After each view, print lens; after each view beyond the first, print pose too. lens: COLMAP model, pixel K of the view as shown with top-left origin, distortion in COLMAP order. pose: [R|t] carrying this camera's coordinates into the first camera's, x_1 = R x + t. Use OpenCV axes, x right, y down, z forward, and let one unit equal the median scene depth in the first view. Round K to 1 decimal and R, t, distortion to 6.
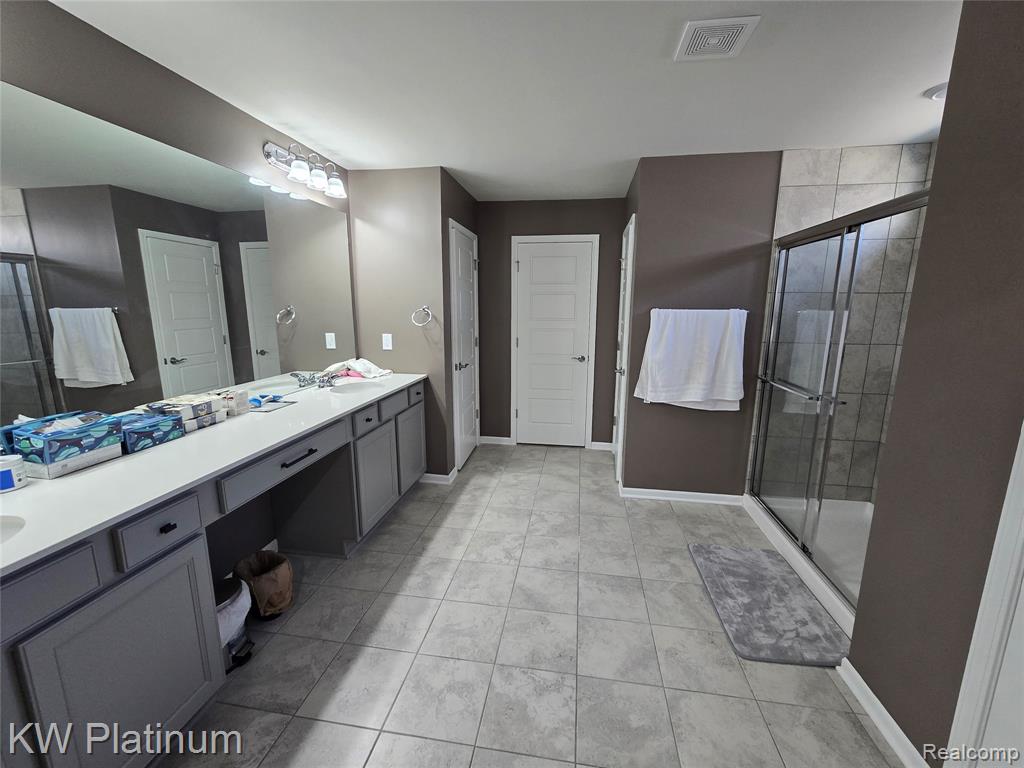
lens RADIAL K [[419.6, 0, 513.6], [0, 419.6, 380.2], [0, 0, 1]] dist [-0.001203, 0.000822]
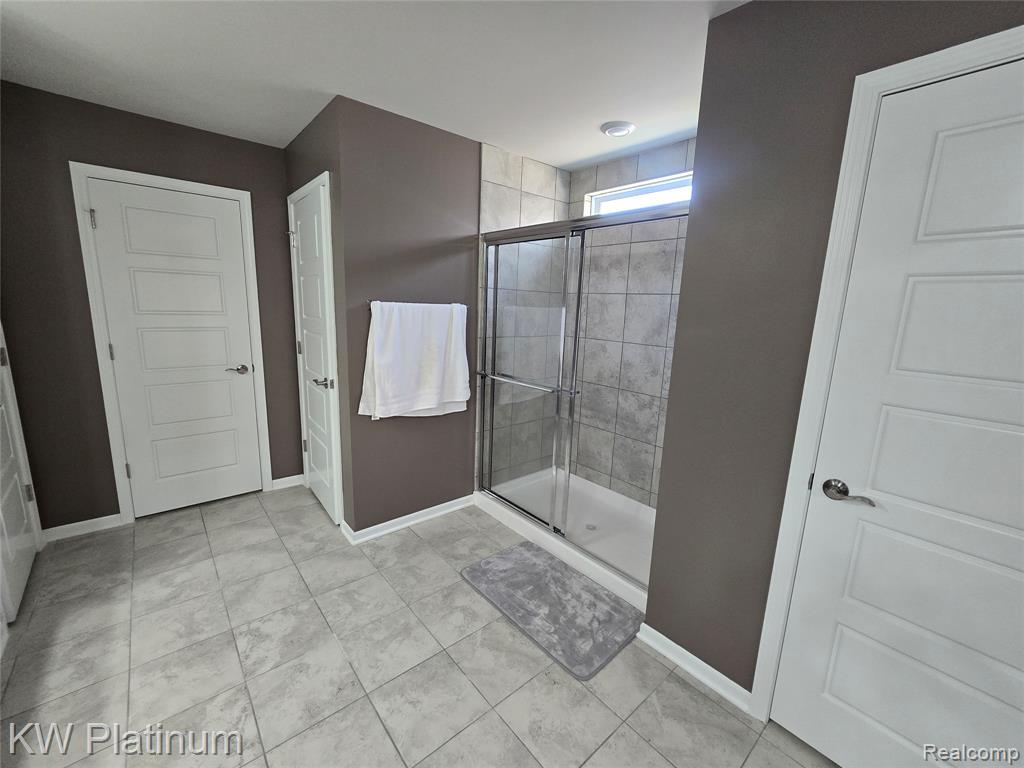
lens RADIAL K [[419.6, 0, 507.5], [0, 419.6, 380.8], [0, 0, 1]] dist [-0.001203, 0.000822]
pose [[0.647513, -0.120435, 0.752478, -0.116427], [0.102292, 0.992233, 0.070784, -0.052755], [-0.755158, 0.031139, 0.654803, 0.302103]]
